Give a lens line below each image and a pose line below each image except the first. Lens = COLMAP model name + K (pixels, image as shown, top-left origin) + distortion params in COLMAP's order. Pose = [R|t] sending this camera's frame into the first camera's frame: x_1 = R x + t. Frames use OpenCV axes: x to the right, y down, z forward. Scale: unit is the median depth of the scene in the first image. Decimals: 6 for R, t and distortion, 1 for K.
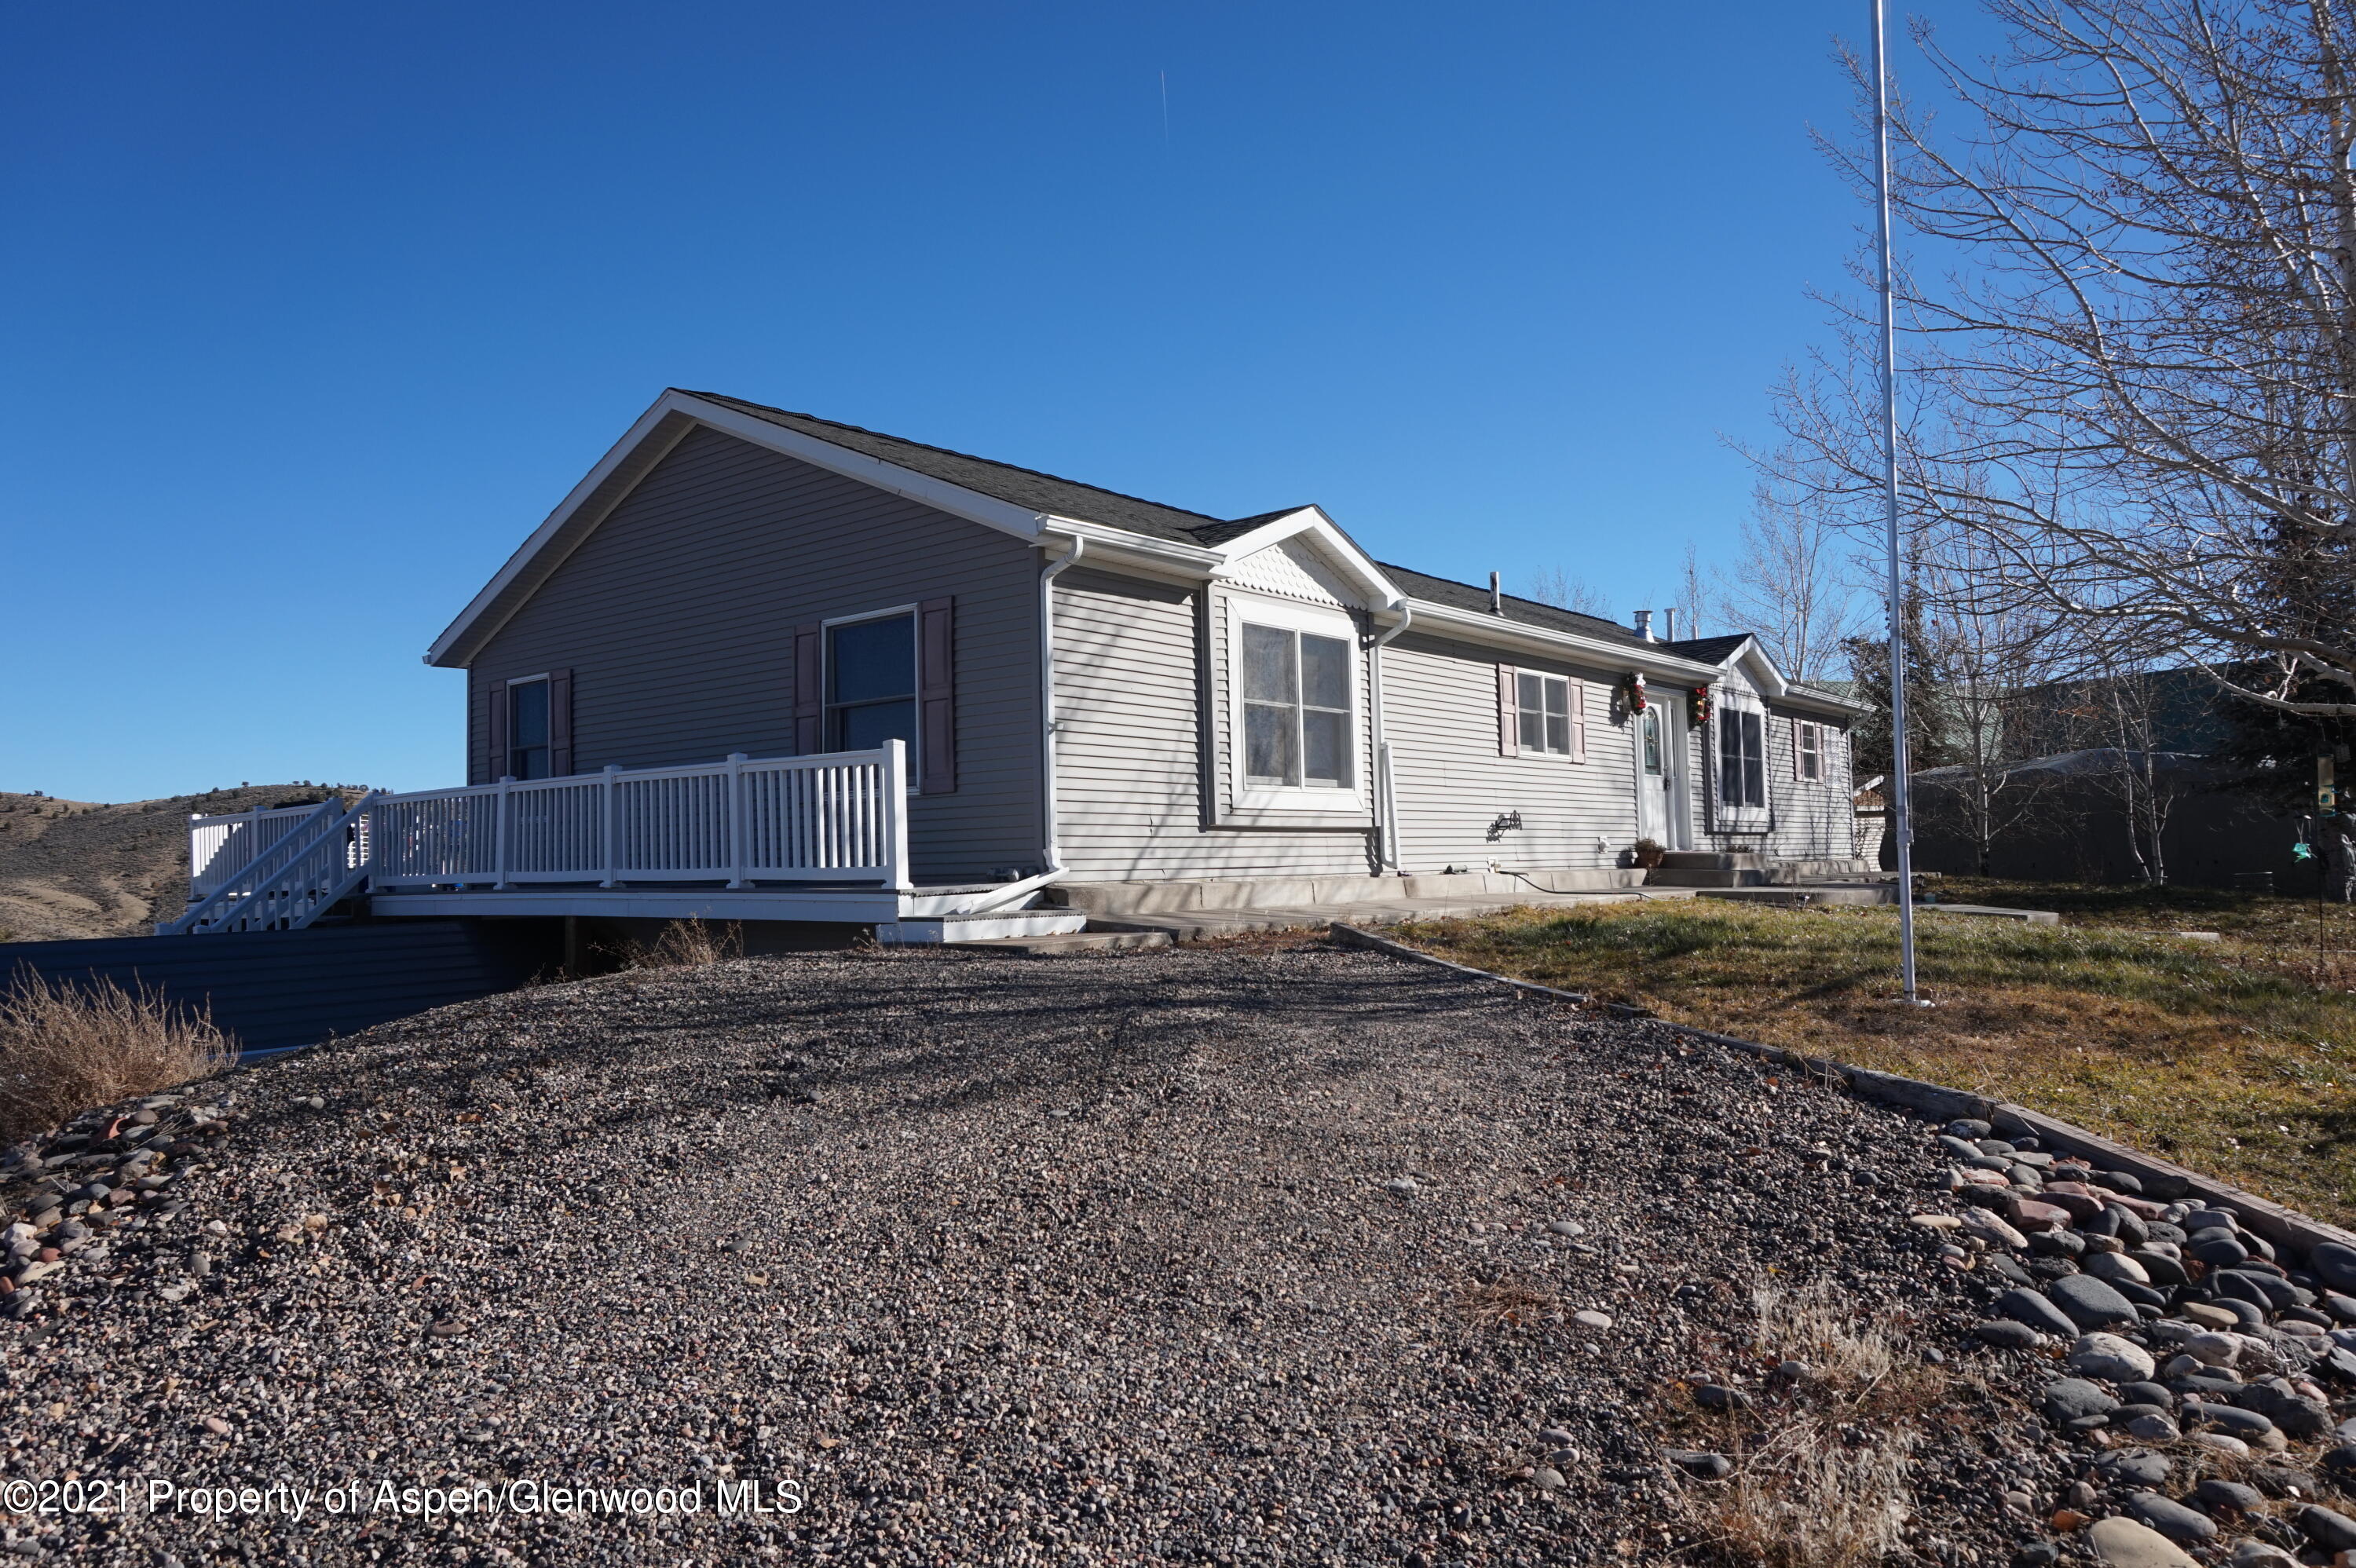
lens RADIAL K [[1605.5, 0, 1178.0], [0, 1605.5, 784.0], [0, 0, 1]] dist [-0.046773, 0.039302]
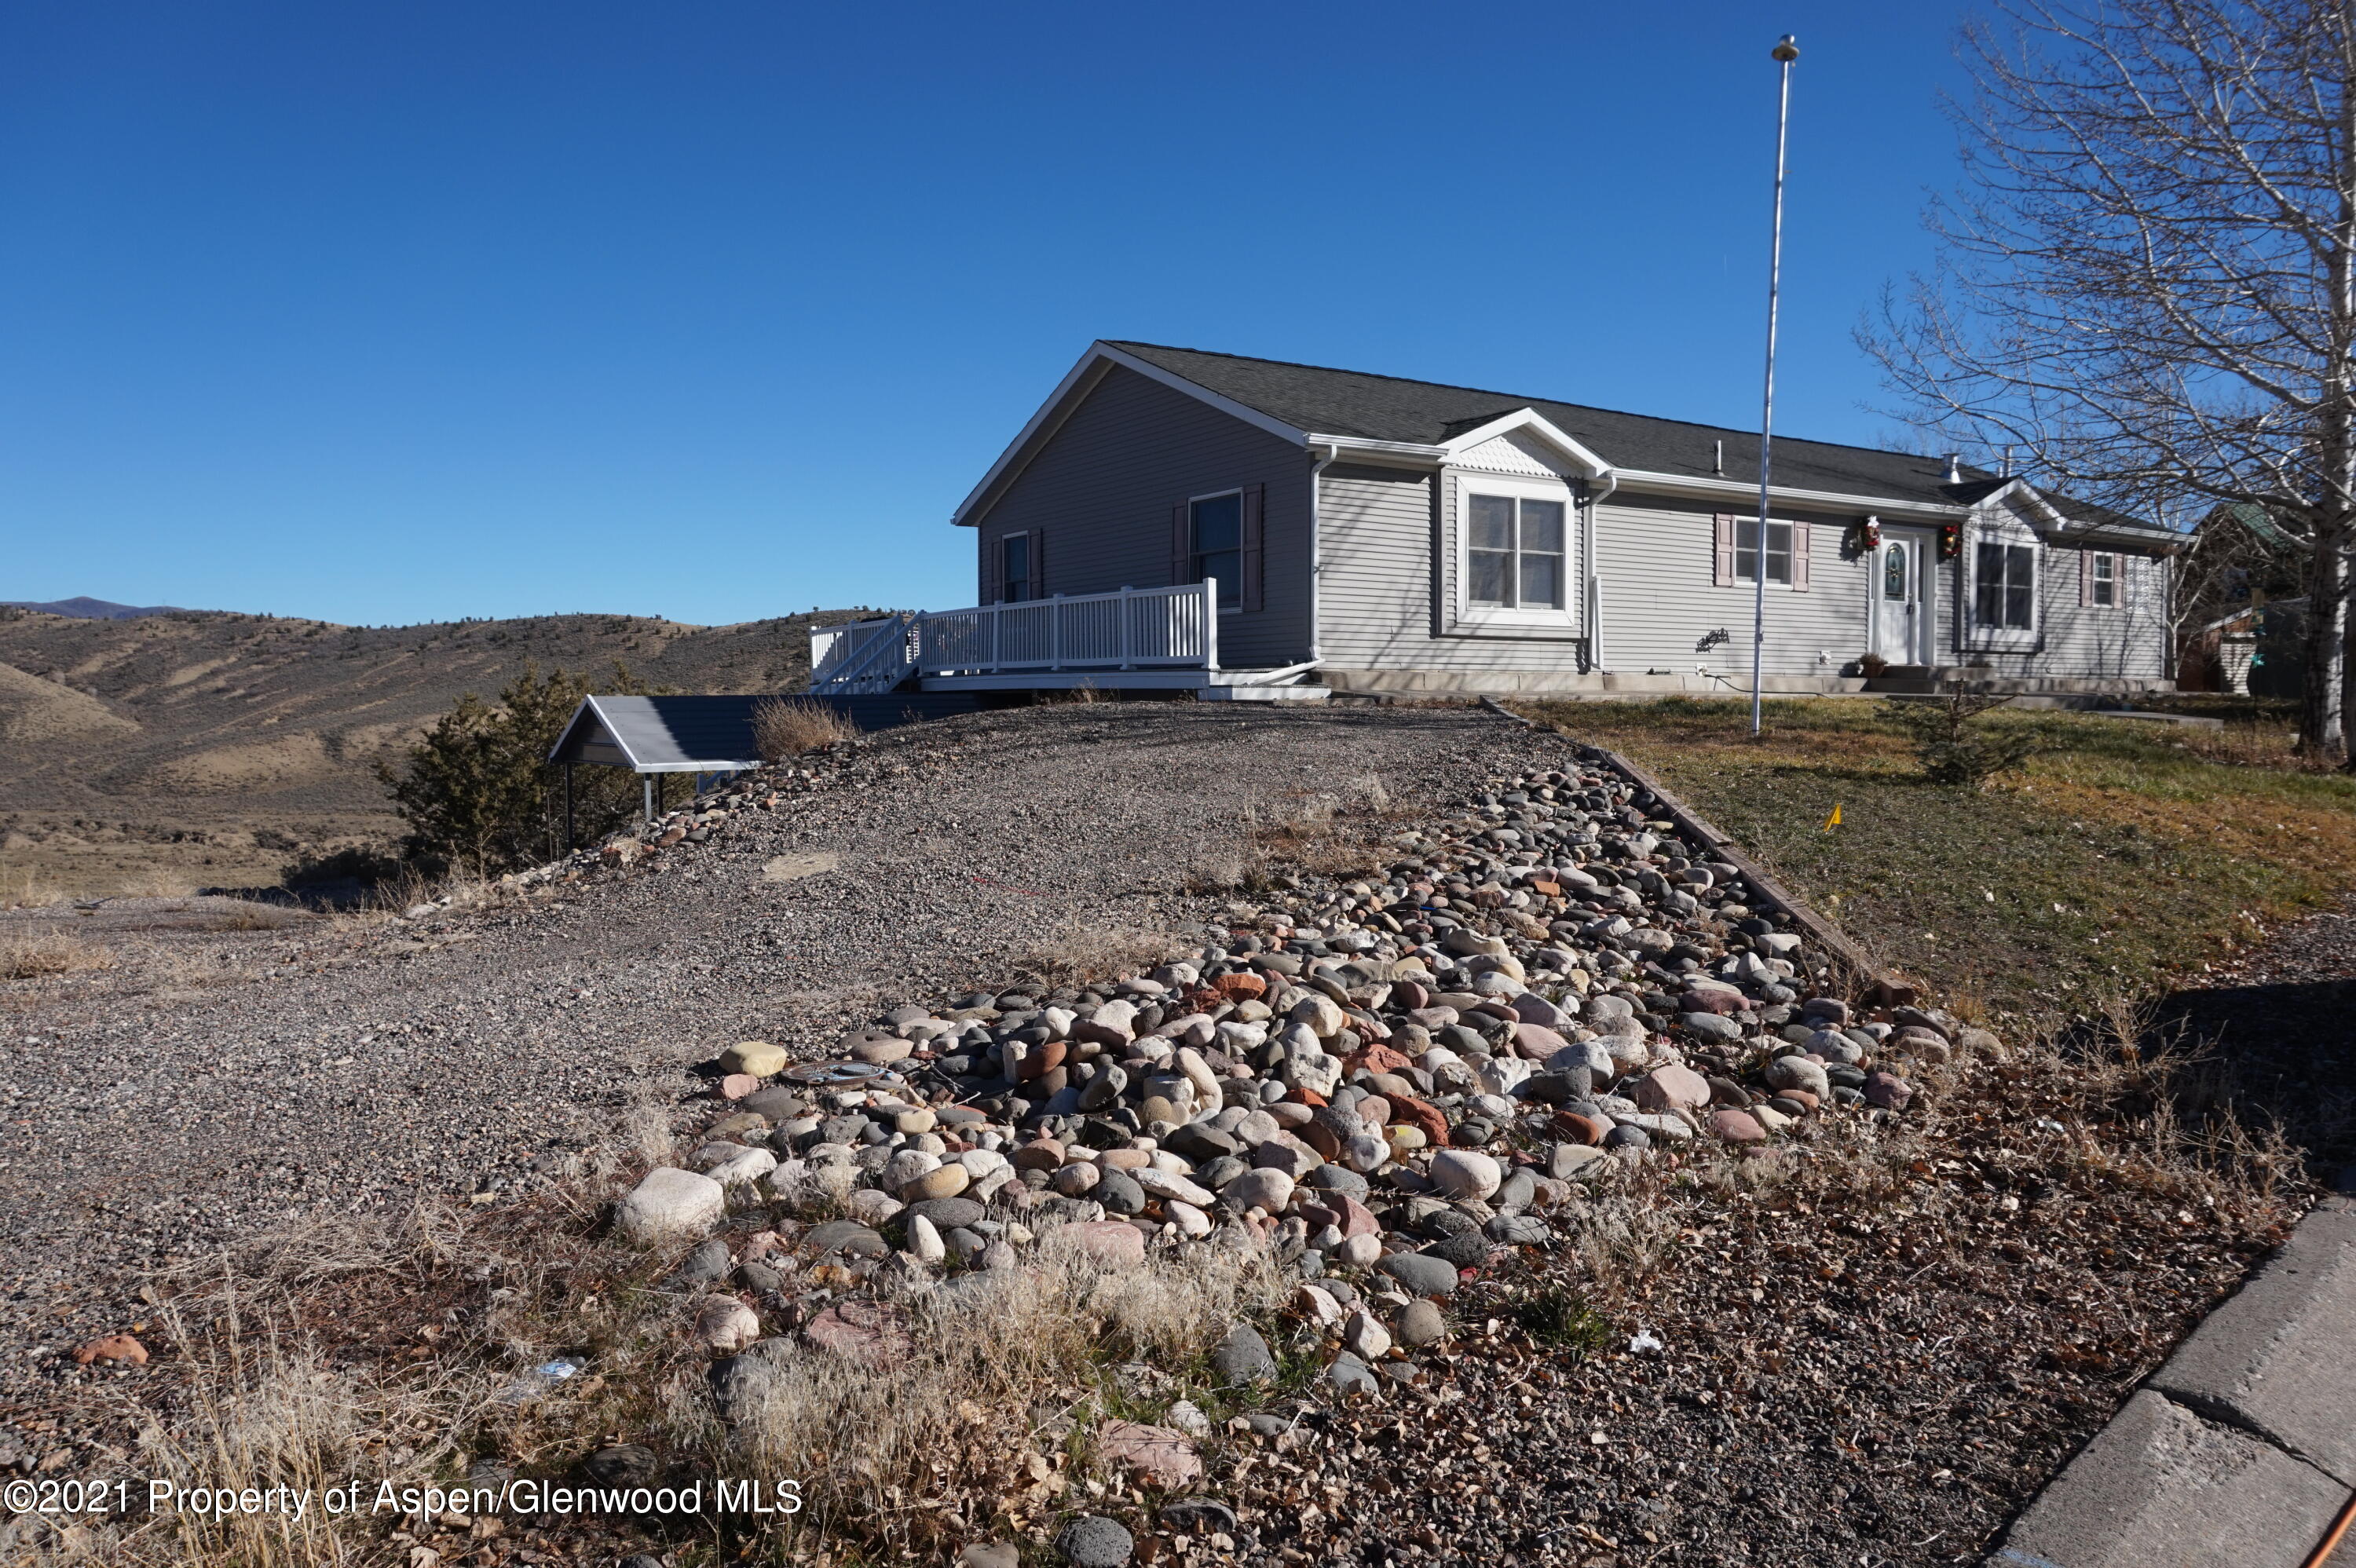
lens RADIAL K [[1605.5, 0, 1178.0], [0, 1605.5, 784.0], [0, 0, 1]] dist [-0.046773, 0.039302]
pose [[0.952607, 0.034456, -0.302246, 0.216778], [-0.001606, 0.994120, 0.108268, 0.003222], [0.304200, -0.102652, 0.947061, -0.432295]]
